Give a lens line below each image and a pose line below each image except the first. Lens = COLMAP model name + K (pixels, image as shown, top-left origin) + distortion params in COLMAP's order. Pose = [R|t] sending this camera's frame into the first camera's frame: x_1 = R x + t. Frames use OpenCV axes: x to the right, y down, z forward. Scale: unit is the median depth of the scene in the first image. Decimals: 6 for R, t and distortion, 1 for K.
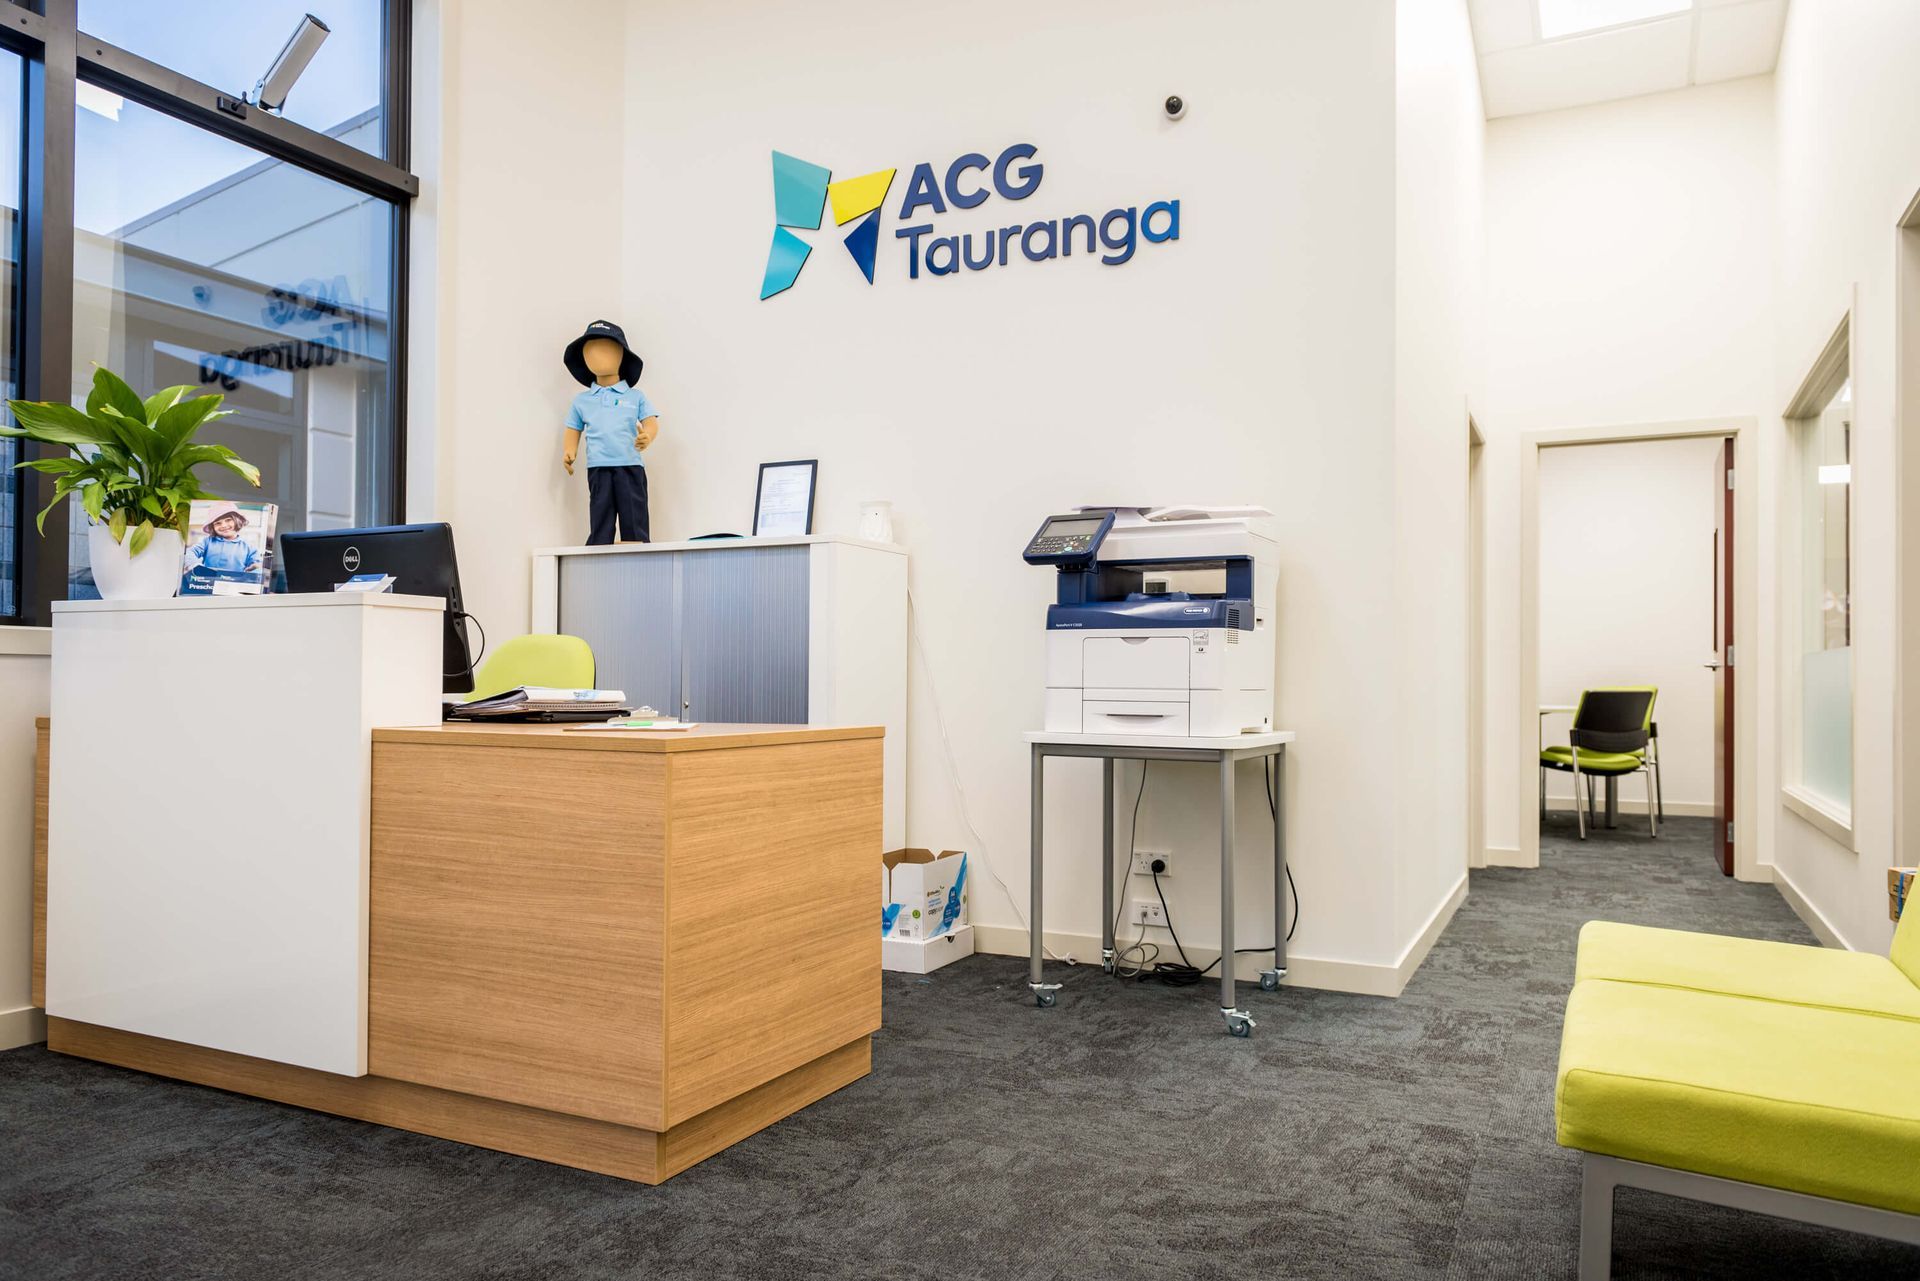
lens RADIAL K [[1312.6, 0, 966.7], [0, 1312.6, 640.4], [0, 0, 1]] dist [0.003495, -0.006357]
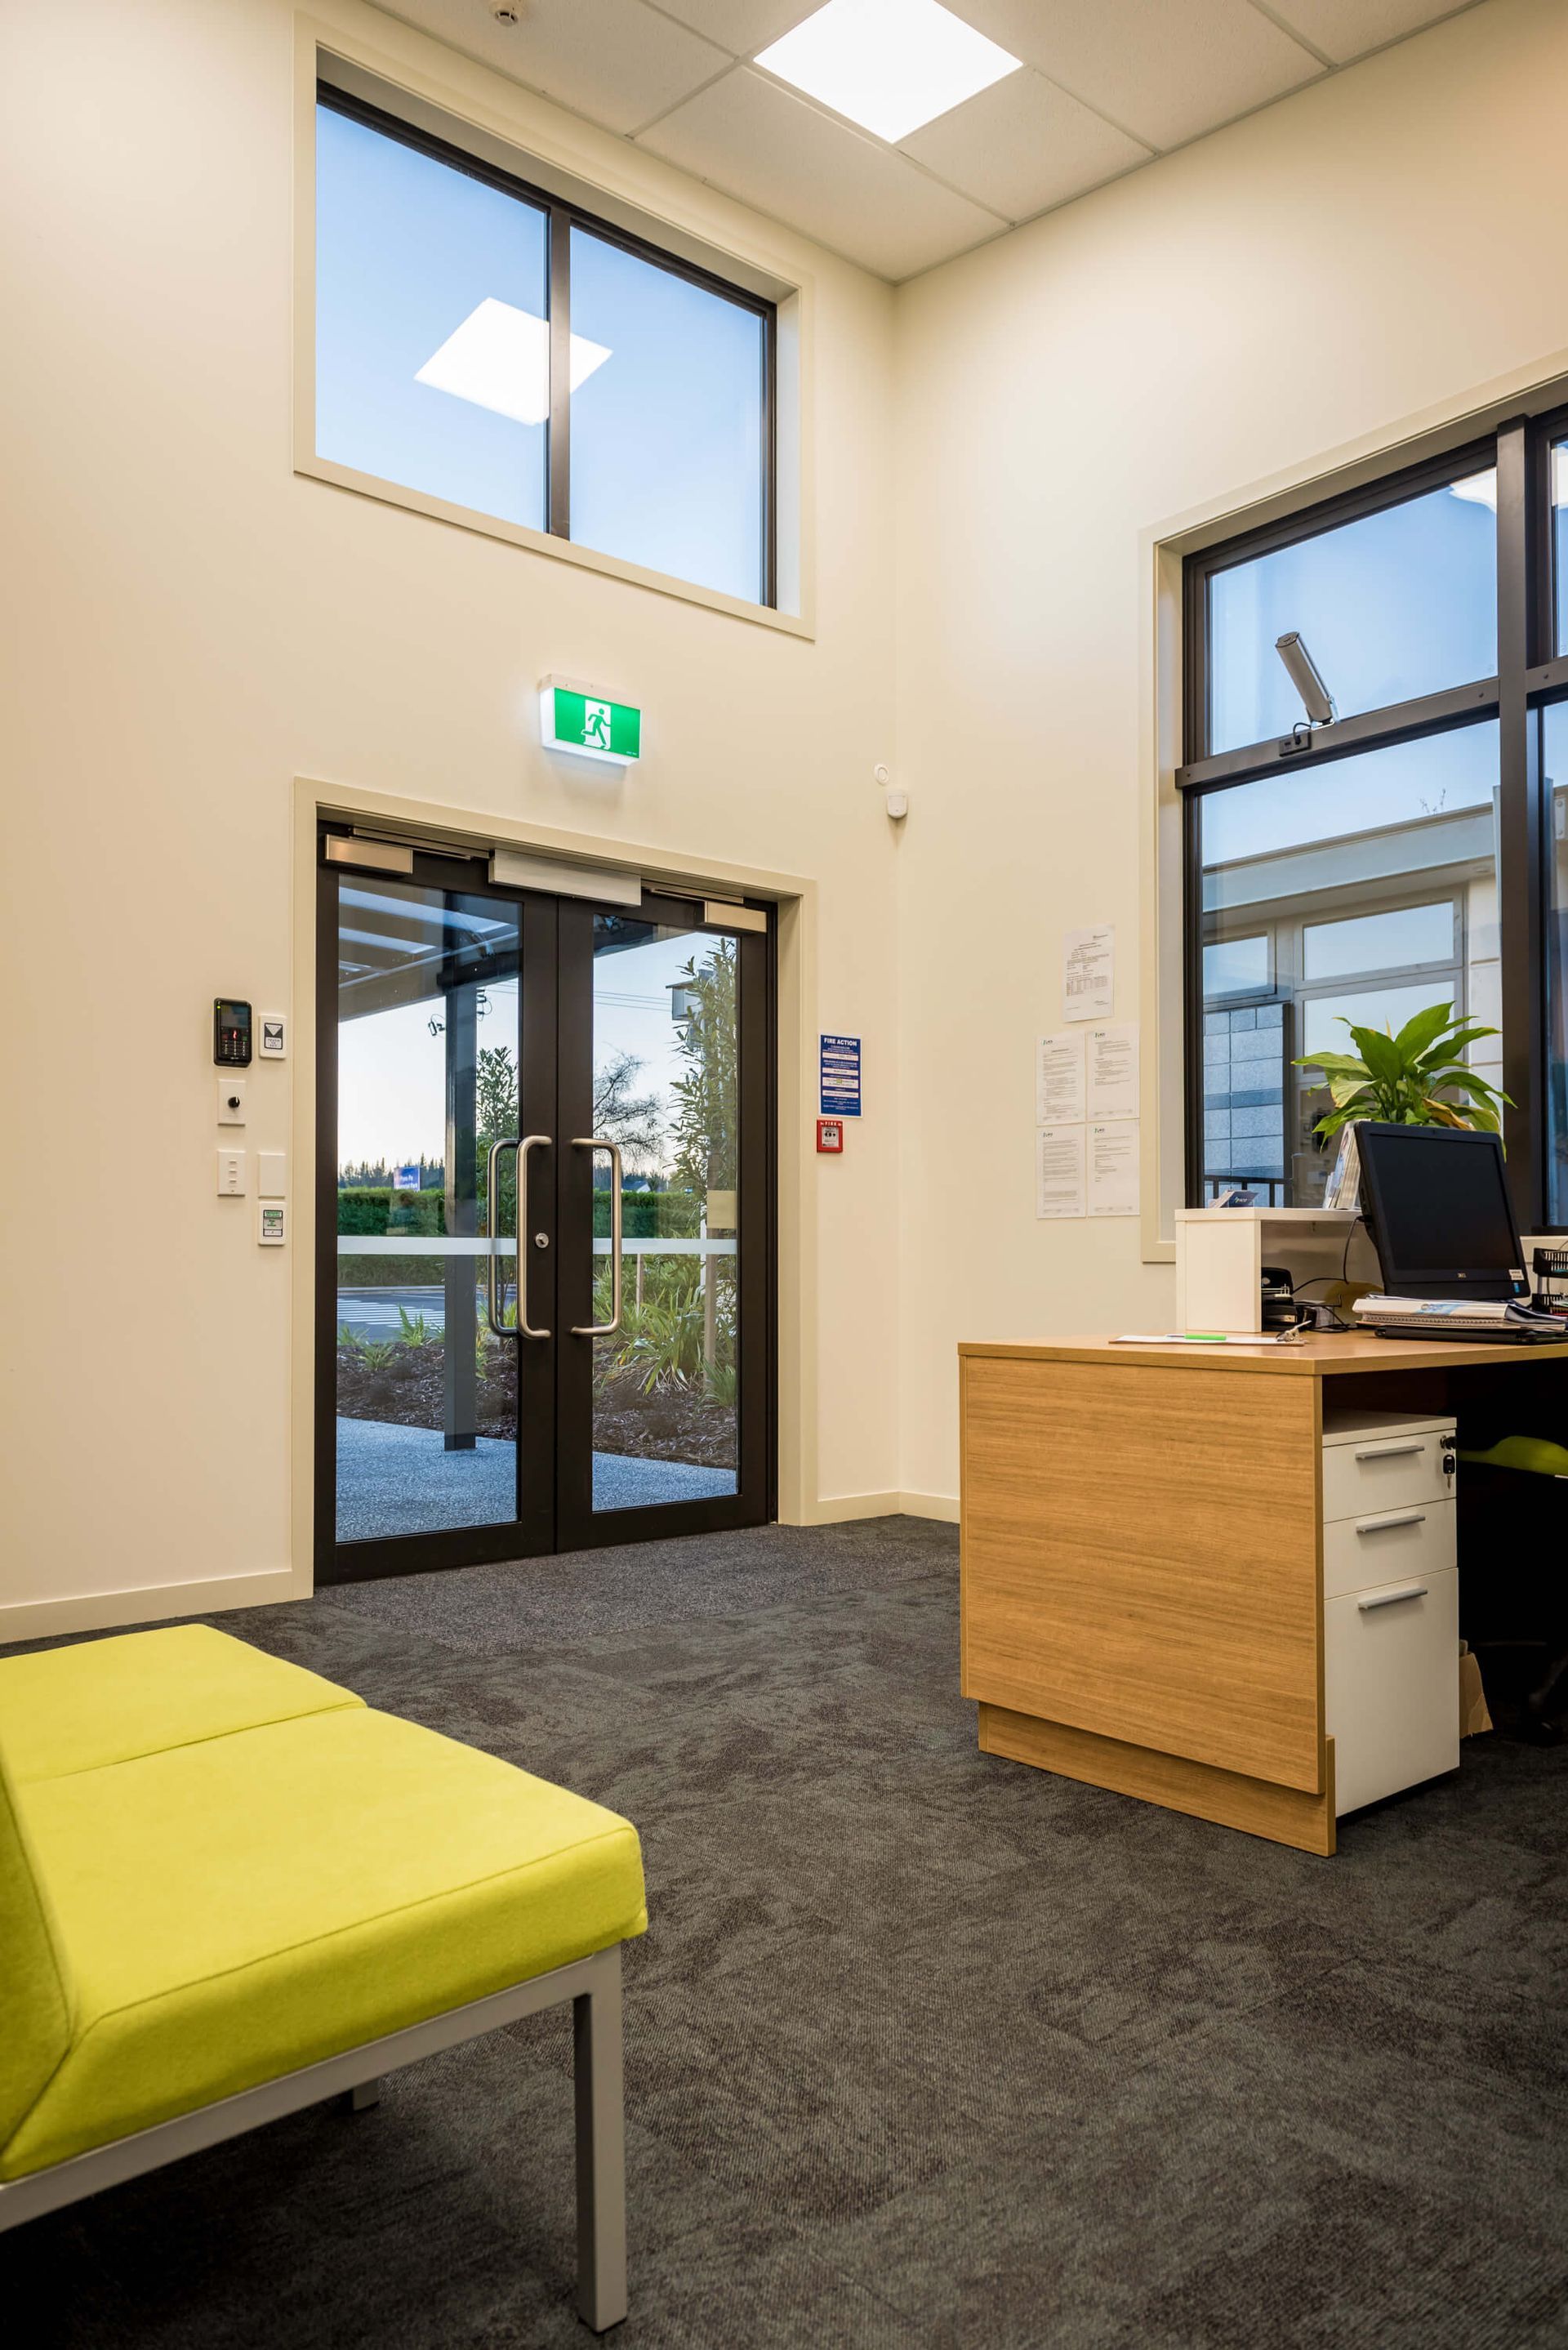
lens RADIAL K [[1606.5, 0, 790.3], [0, 1606.5, 1191.7], [0, 0, 1]] dist [0.003495, -0.006357]
pose [[-0.397324, -0.045081, -0.916571, 0.983598], [0.027108, 0.997780, -0.060826, 0.024016], [0.917278, -0.049014, -0.395220, 1.282165]]
